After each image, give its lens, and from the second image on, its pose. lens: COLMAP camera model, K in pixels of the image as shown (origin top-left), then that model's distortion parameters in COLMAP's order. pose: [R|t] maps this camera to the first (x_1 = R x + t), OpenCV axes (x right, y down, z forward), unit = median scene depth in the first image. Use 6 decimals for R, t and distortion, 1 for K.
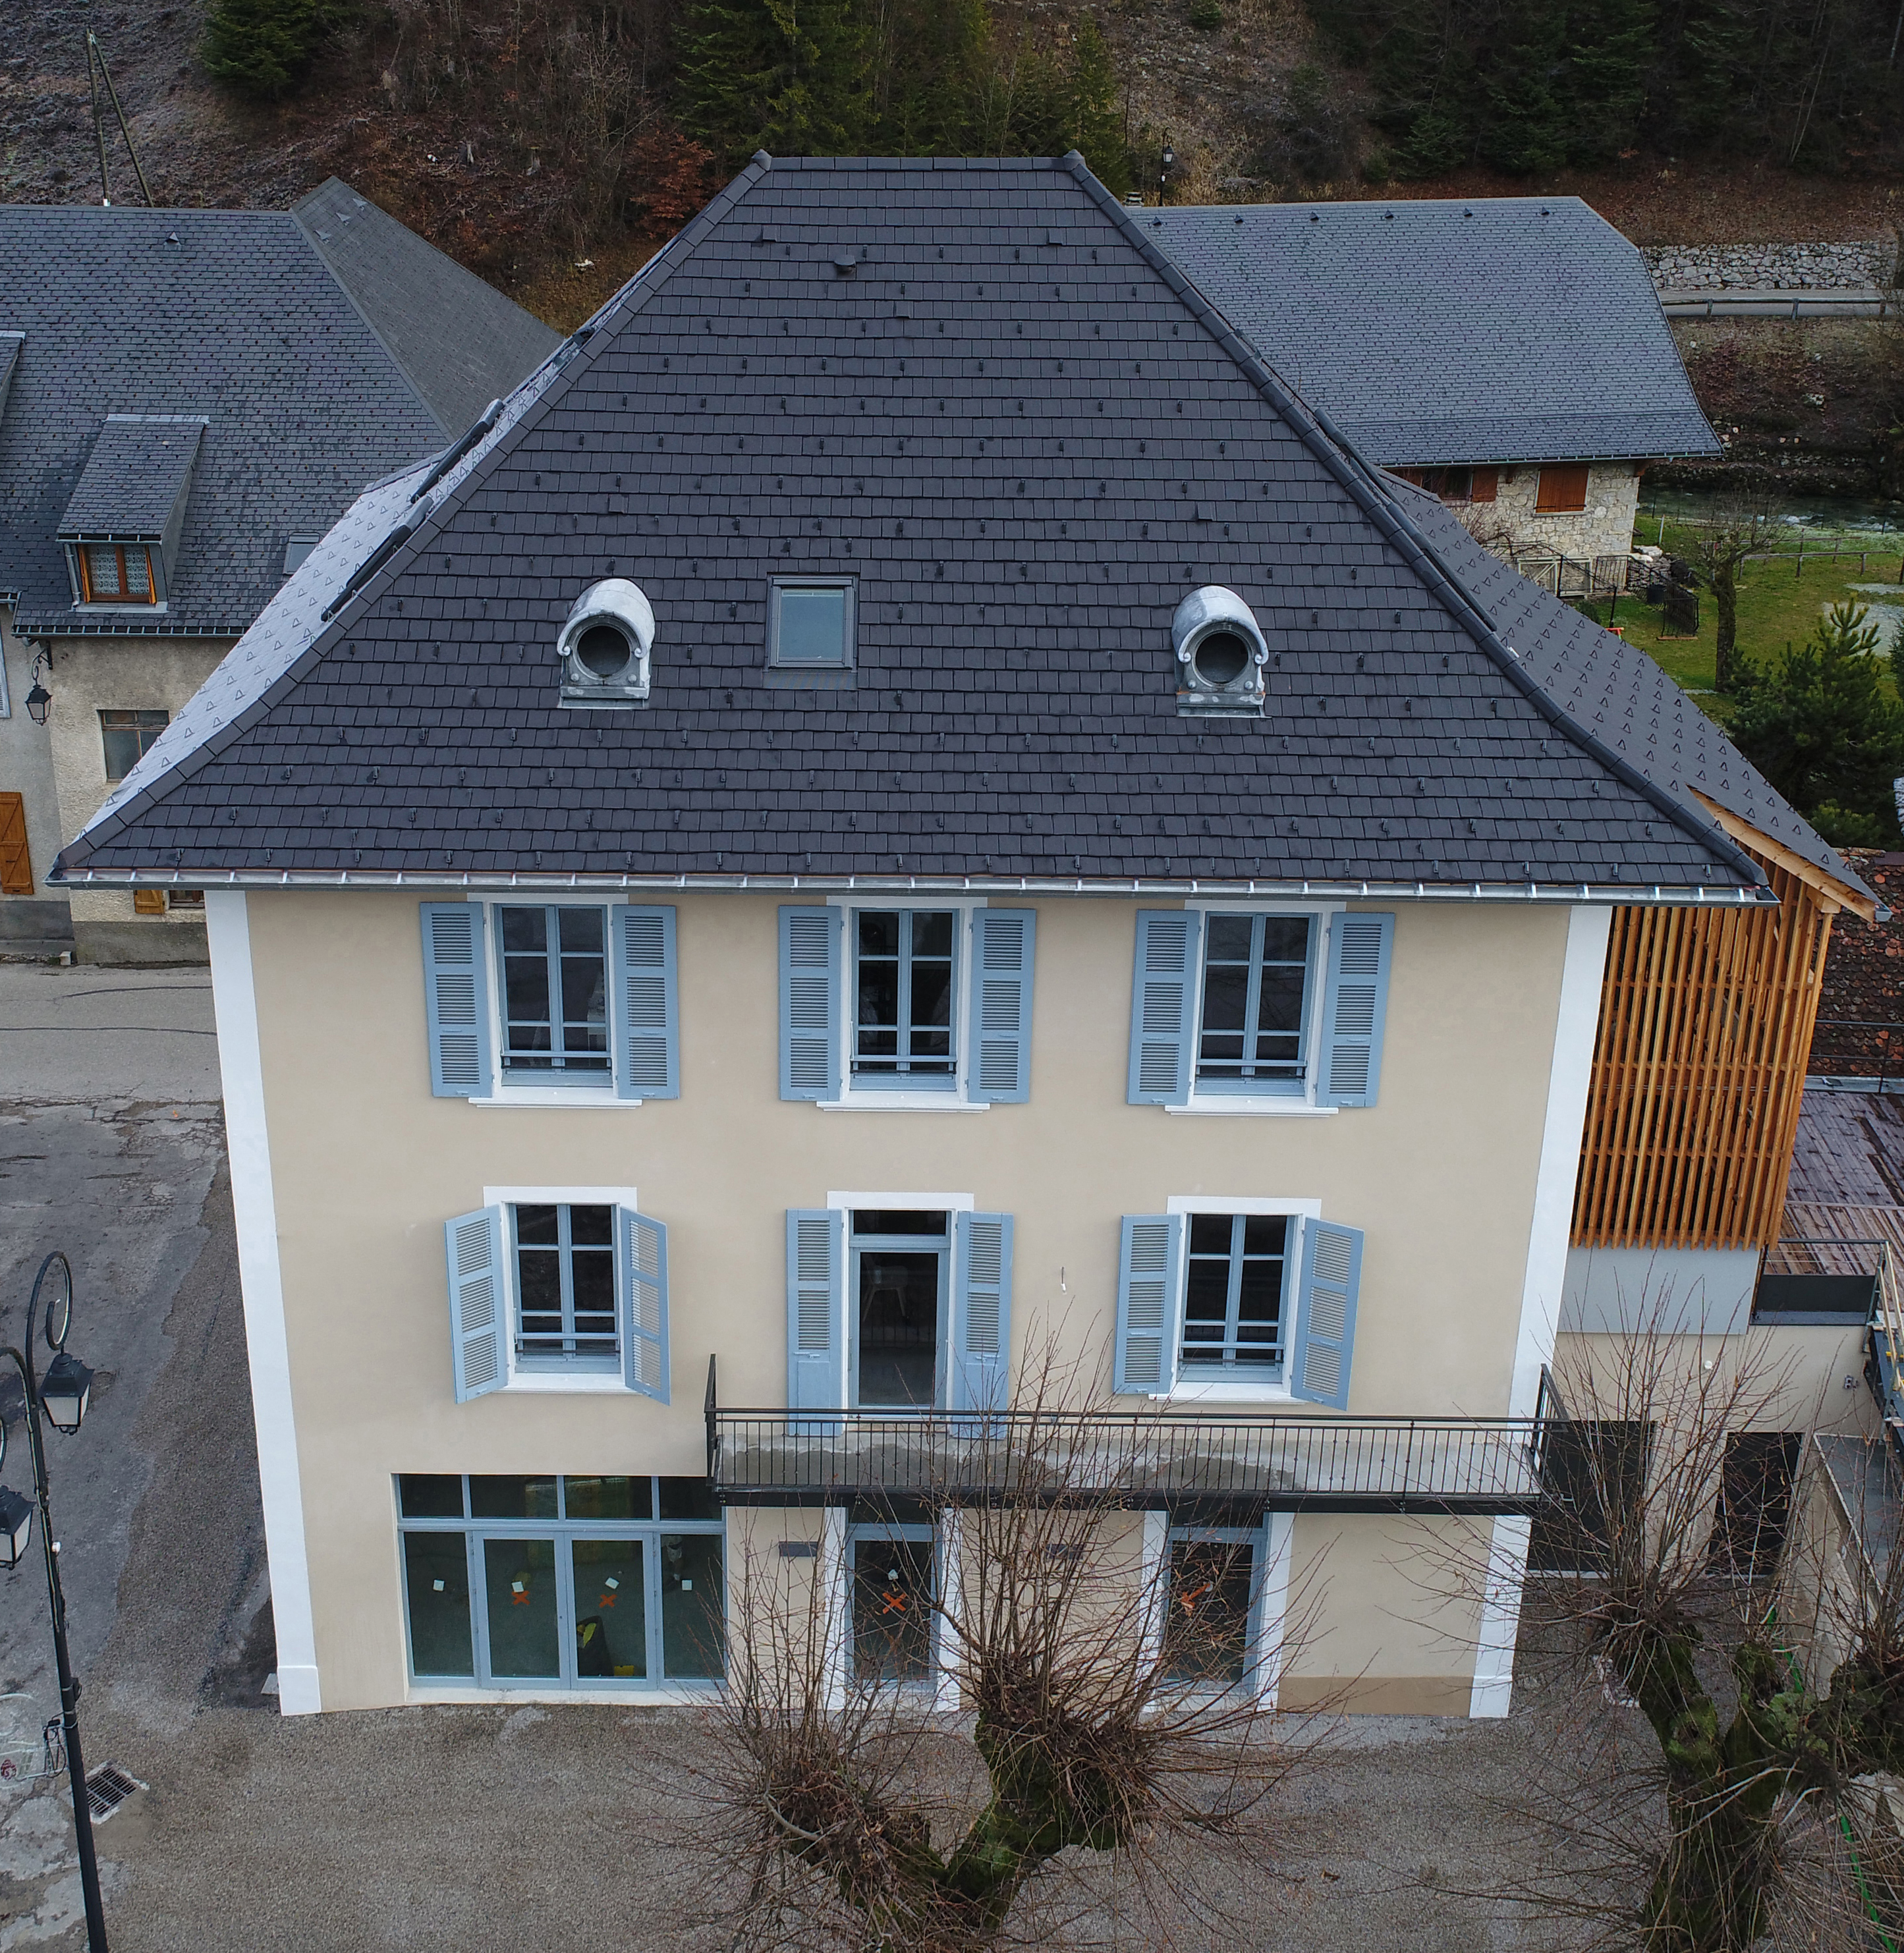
lens RADIAL K [[2713.3, 0, 951.4], [0, 2713.3, 973.3], [0, 0, 1]] dist [-0.033914, 0.000000]
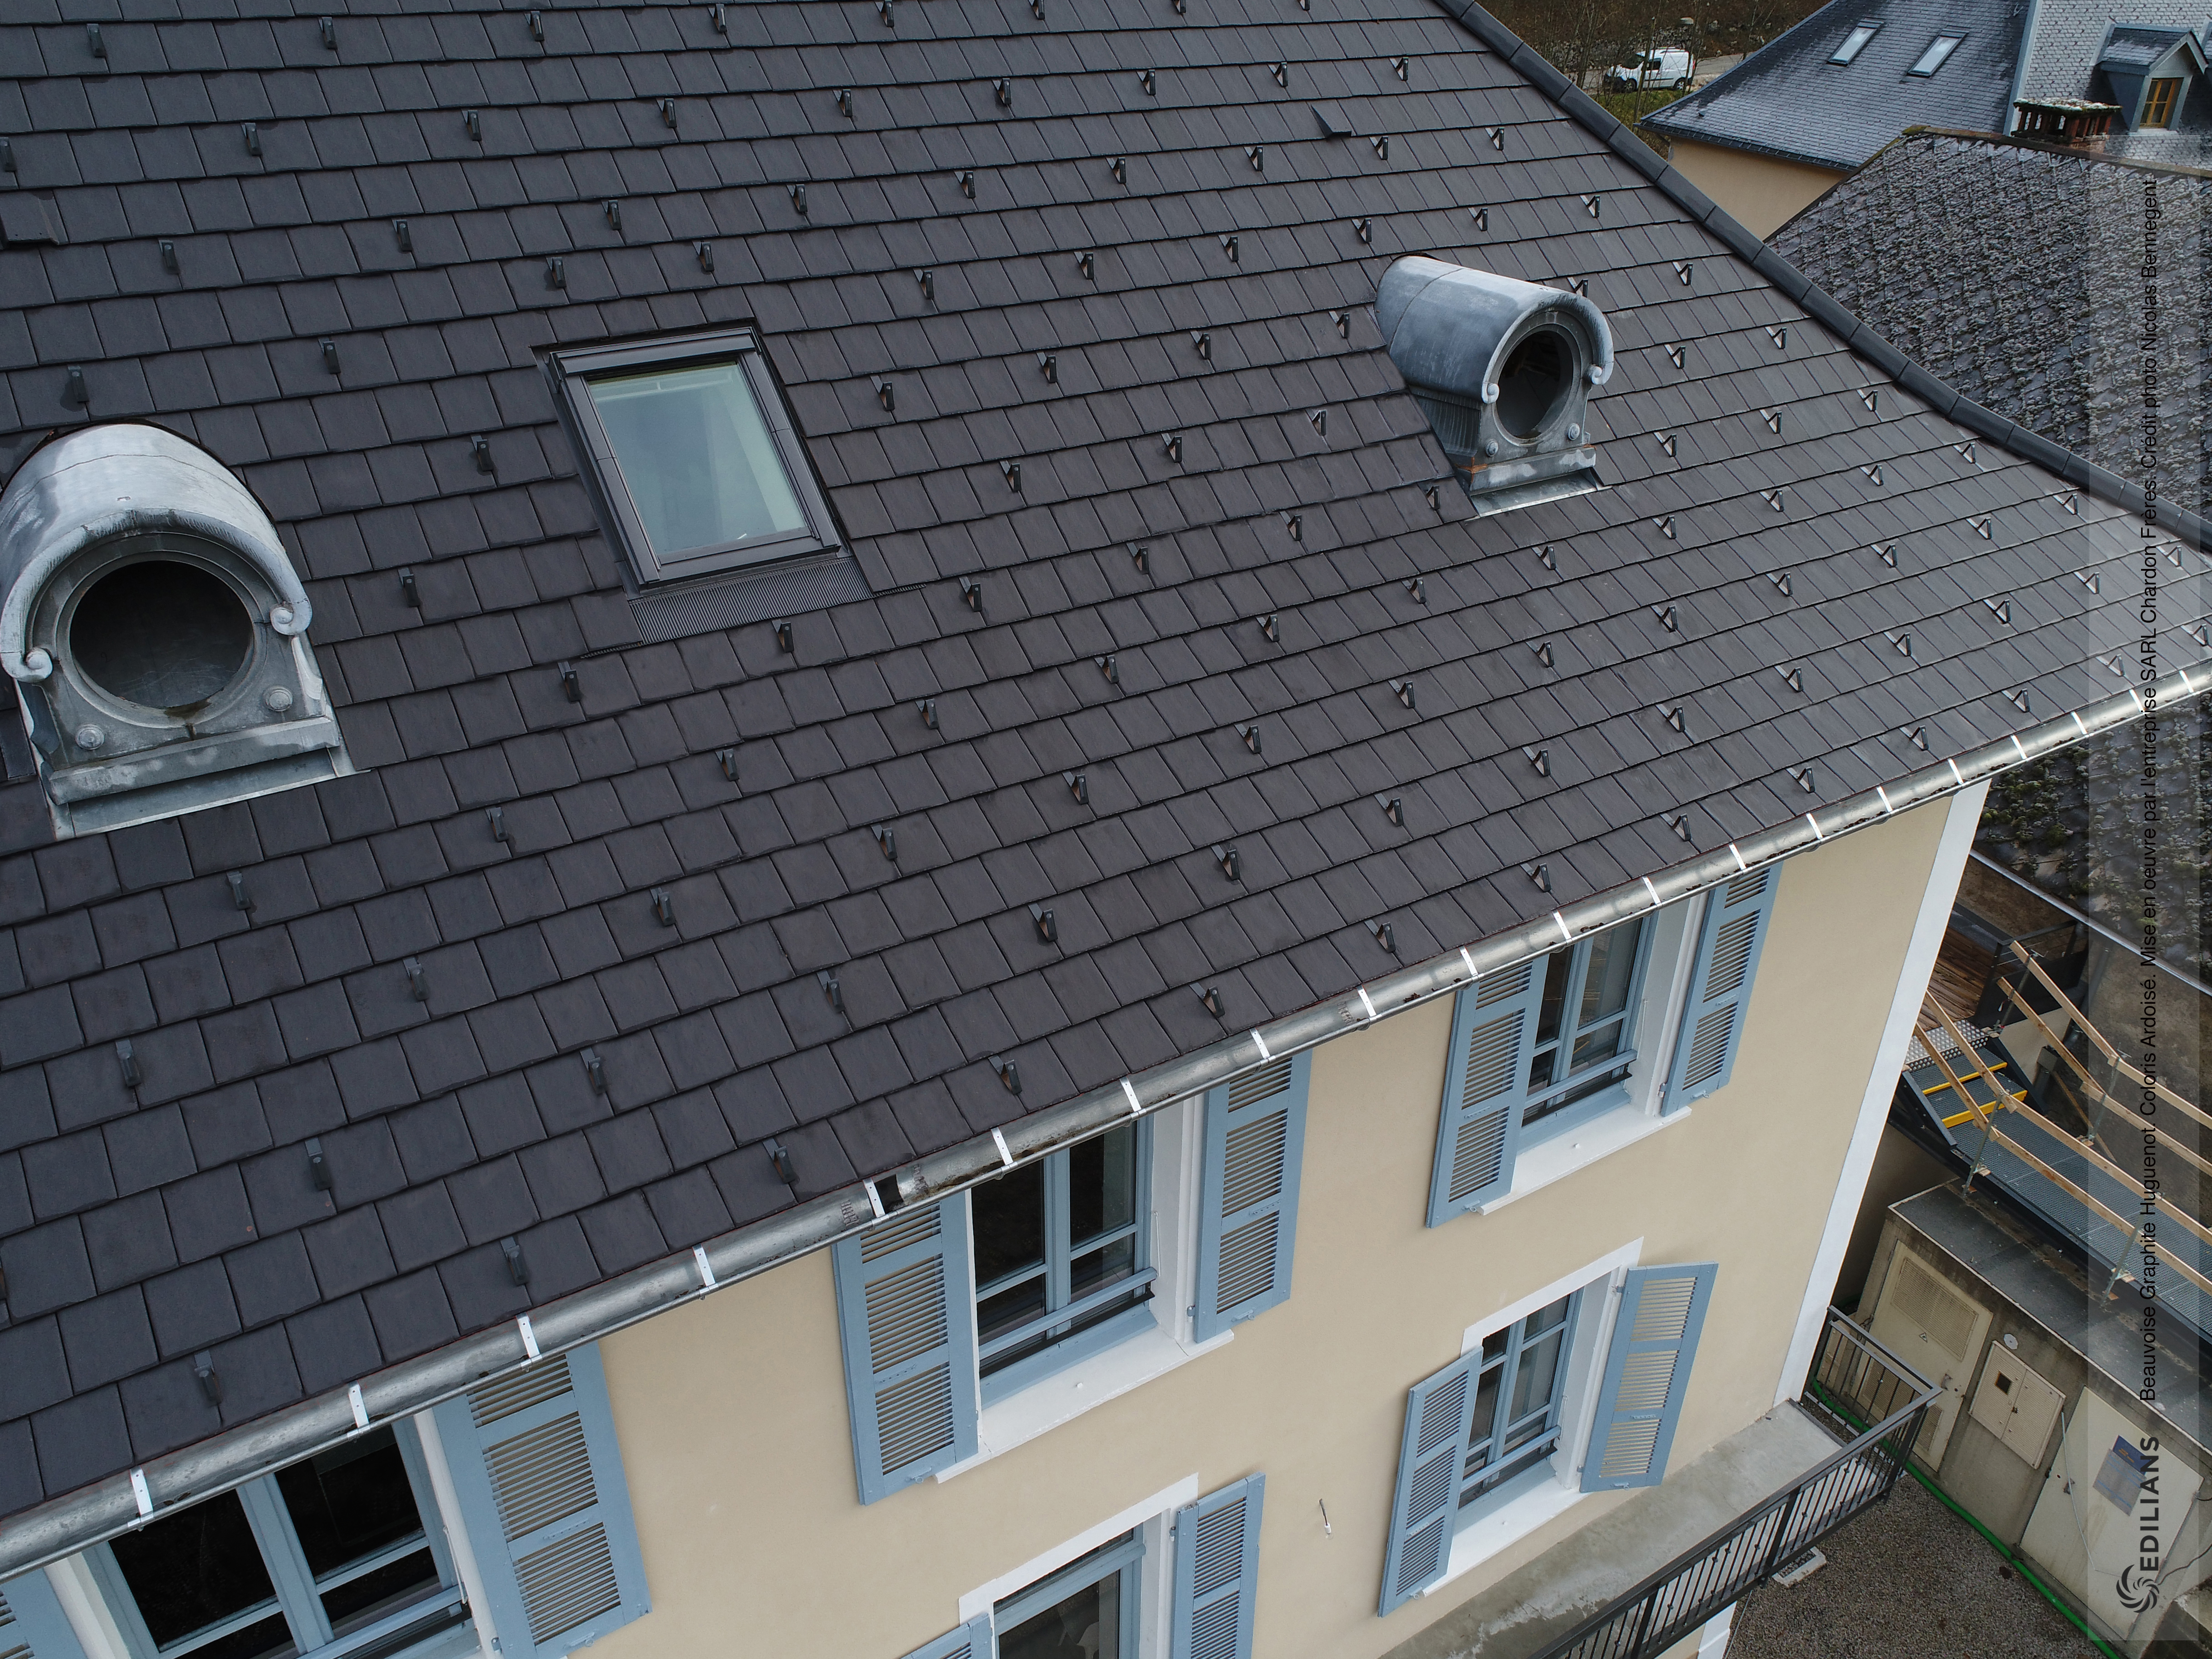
lens RADIAL K [[1634.4, 0, 1102.7], [0, 1634.4, 852.6], [0, 0, 1]] dist [0.002793, -0.005571]
pose [[0.849756, -0.275629, 0.449382, -0.126237], [0.223257, 0.960369, 0.166877, -0.100462], [-0.477569, -0.041477, 0.877615, 0.762086]]
